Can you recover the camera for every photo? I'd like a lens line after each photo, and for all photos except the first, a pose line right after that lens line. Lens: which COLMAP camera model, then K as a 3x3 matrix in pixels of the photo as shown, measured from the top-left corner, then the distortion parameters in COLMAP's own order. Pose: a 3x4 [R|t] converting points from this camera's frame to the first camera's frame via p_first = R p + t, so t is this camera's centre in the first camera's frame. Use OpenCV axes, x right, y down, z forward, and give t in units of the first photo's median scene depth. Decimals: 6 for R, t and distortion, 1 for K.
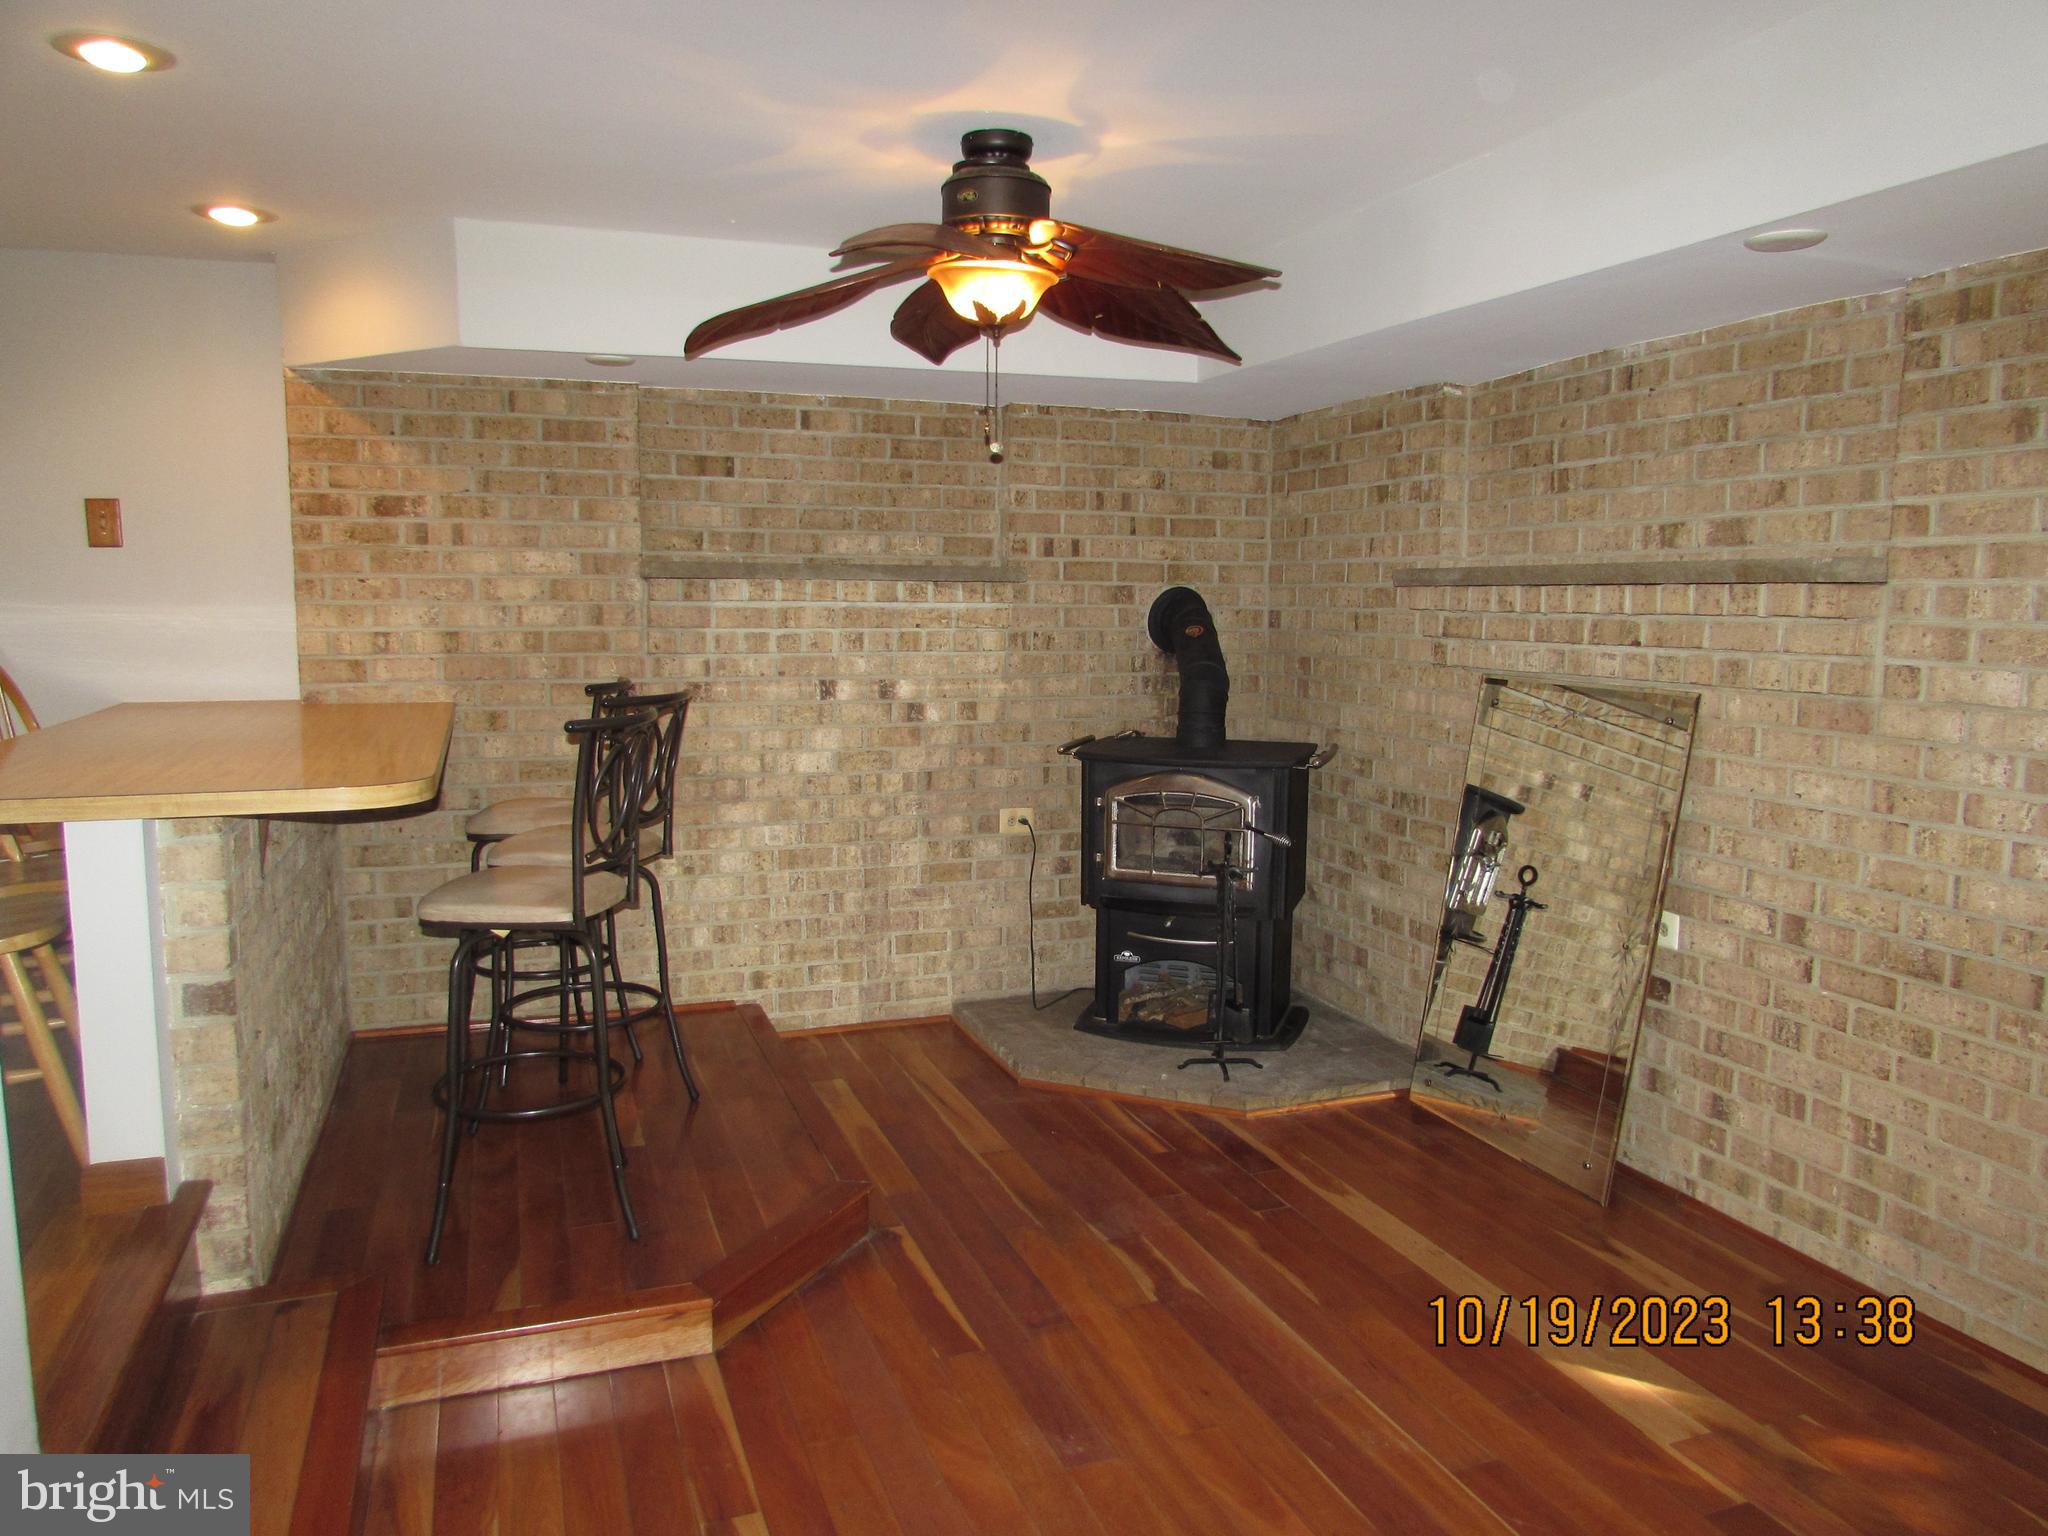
lens RADIAL K [[1436.1, 0, 1024.0], [0, 1436.1, 768.0], [0, 0, 1]] dist [-0.034204, 0.001978]
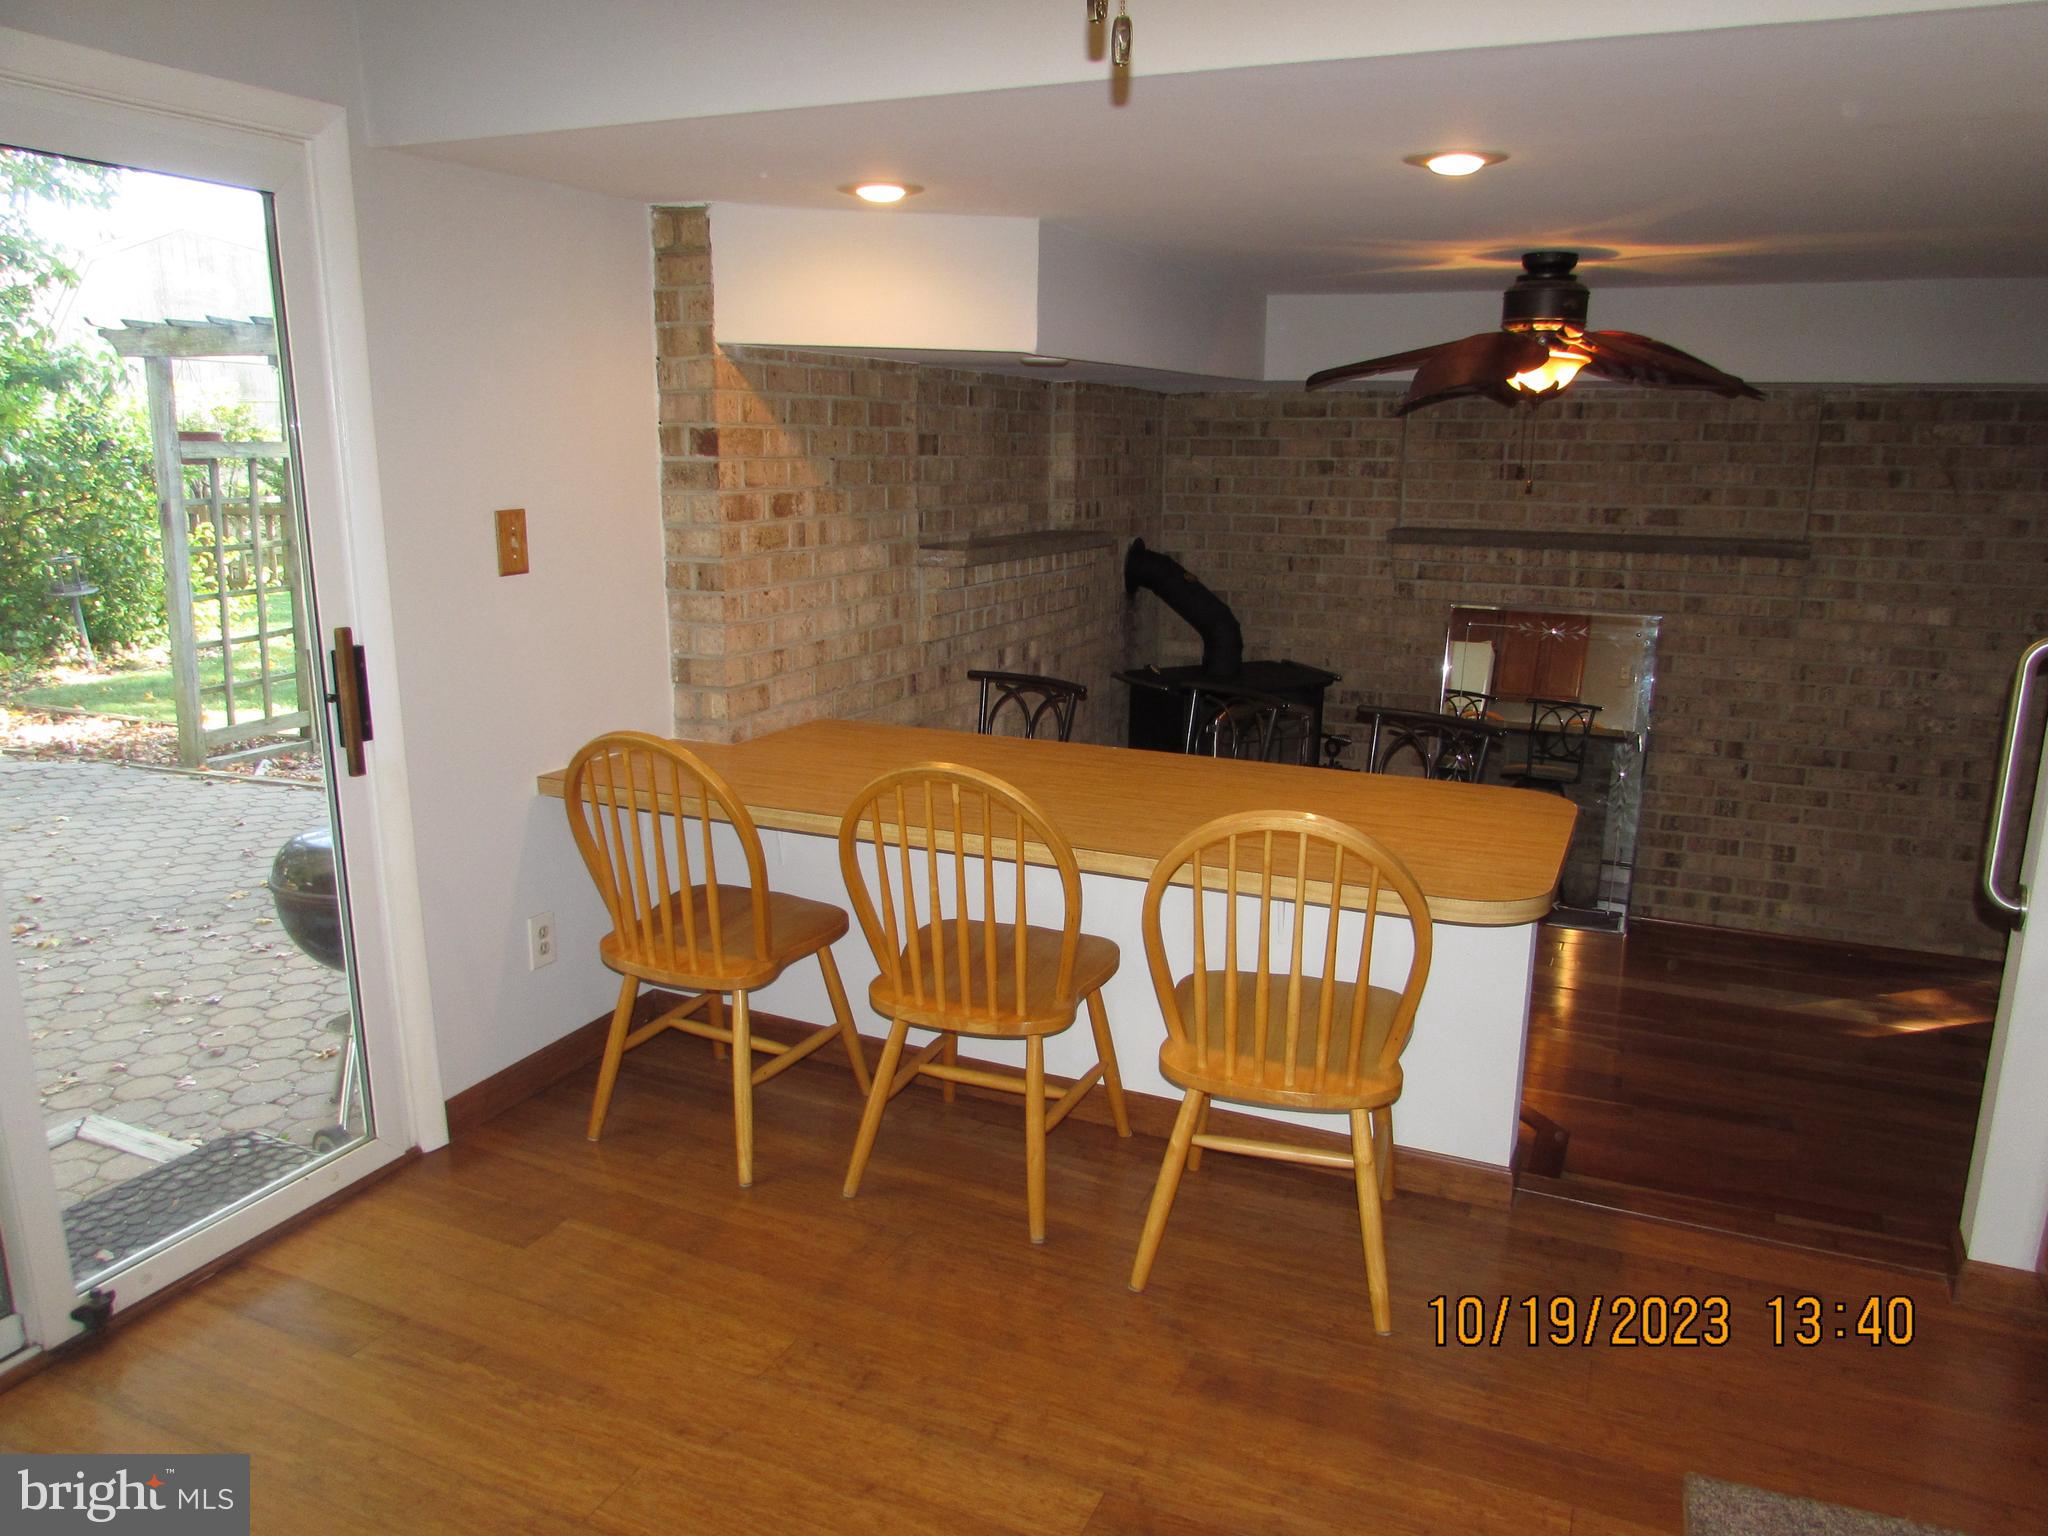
lens RADIAL K [[1457.8, 0, 1024.0], [0, 1457.8, 768.0], [0, 0, 1]] dist [0.000195, -0.036961]
pose [[0.702959, -0.154889, 0.694160, -1.301427], [0.078638, 0.986941, 0.140583, -0.182865], [-0.706869, -0.044237, 0.705959, 0.337665]]
